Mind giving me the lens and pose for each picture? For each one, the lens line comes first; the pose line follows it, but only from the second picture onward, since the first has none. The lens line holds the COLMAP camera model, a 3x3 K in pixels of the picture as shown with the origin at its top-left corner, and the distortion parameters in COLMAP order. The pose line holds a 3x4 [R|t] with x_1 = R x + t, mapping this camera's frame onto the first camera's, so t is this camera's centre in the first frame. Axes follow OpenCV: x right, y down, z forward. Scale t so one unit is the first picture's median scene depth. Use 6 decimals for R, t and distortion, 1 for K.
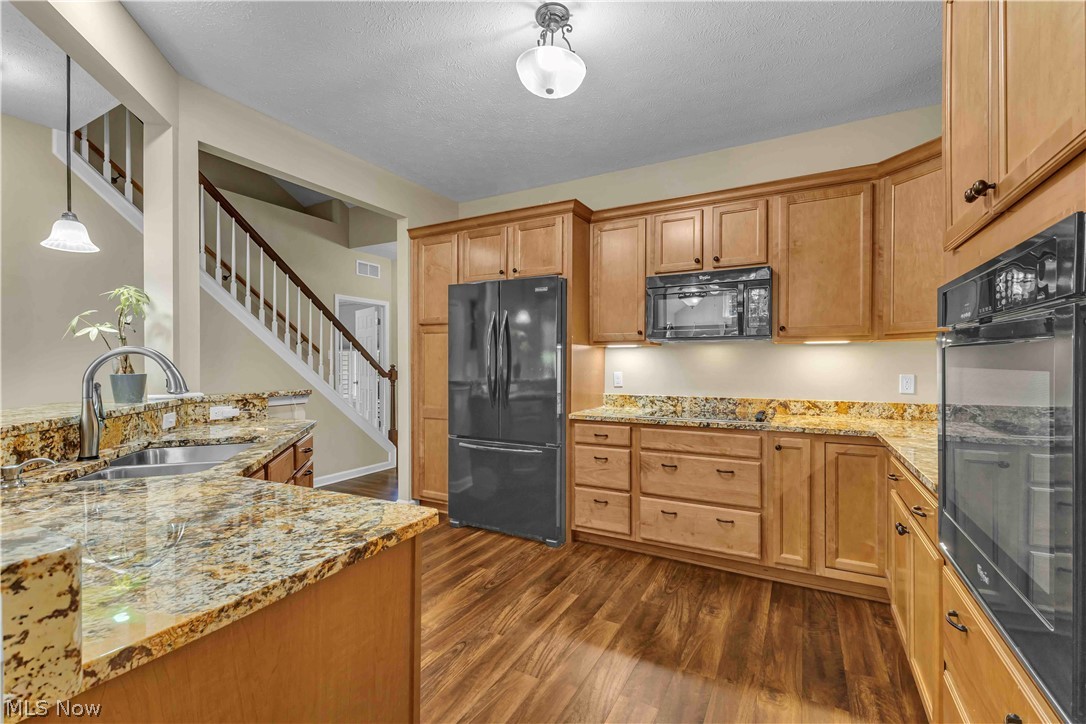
lens RADIAL K [[473.9, 0, 553.7], [0, 473.9, 362.2], [0, 0, 1]] dist [0.014626, 0.000323]
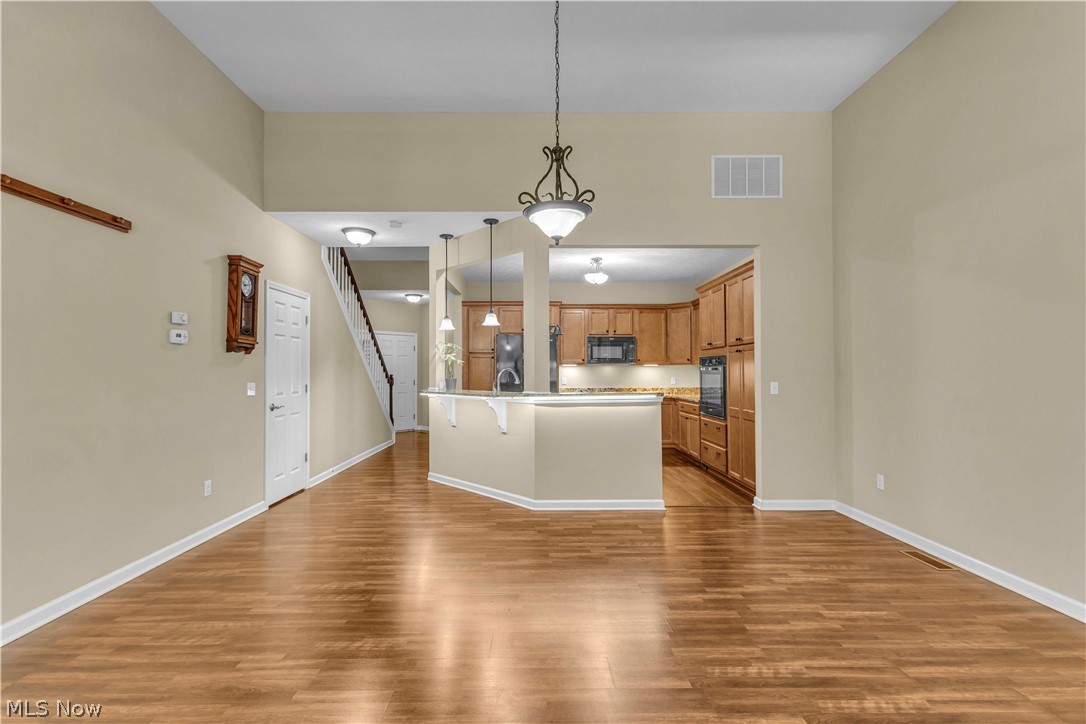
lens RADIAL K [[473.9, 0, 541.2], [0, 473.9, 363.1], [0, 0, 1]] dist [0.014626, 0.000323]
pose [[0.879042, 0.007912, 0.476678, -0.218714], [-0.001002, 0.999891, -0.014750, -0.002526], [-0.476743, 0.012489, 0.878954, -0.185211]]
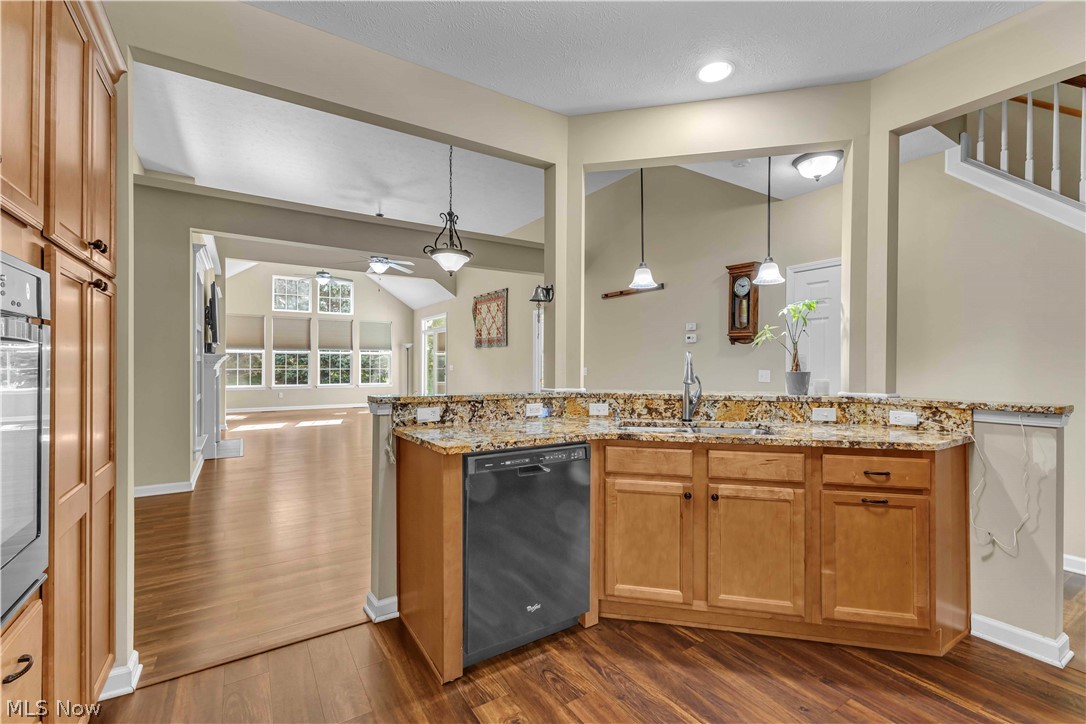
lens RADIAL K [[473.9, 0, 536.2], [0, 473.9, 364.2], [0, 0, 1]] dist [0.014626, 0.000323]
pose [[-0.482786, 0.001311, -0.875737, 0.715572], [-0.003761, 0.999987, 0.003570, 0.007184], [0.875730, 0.005018, -0.482775, 1.426232]]
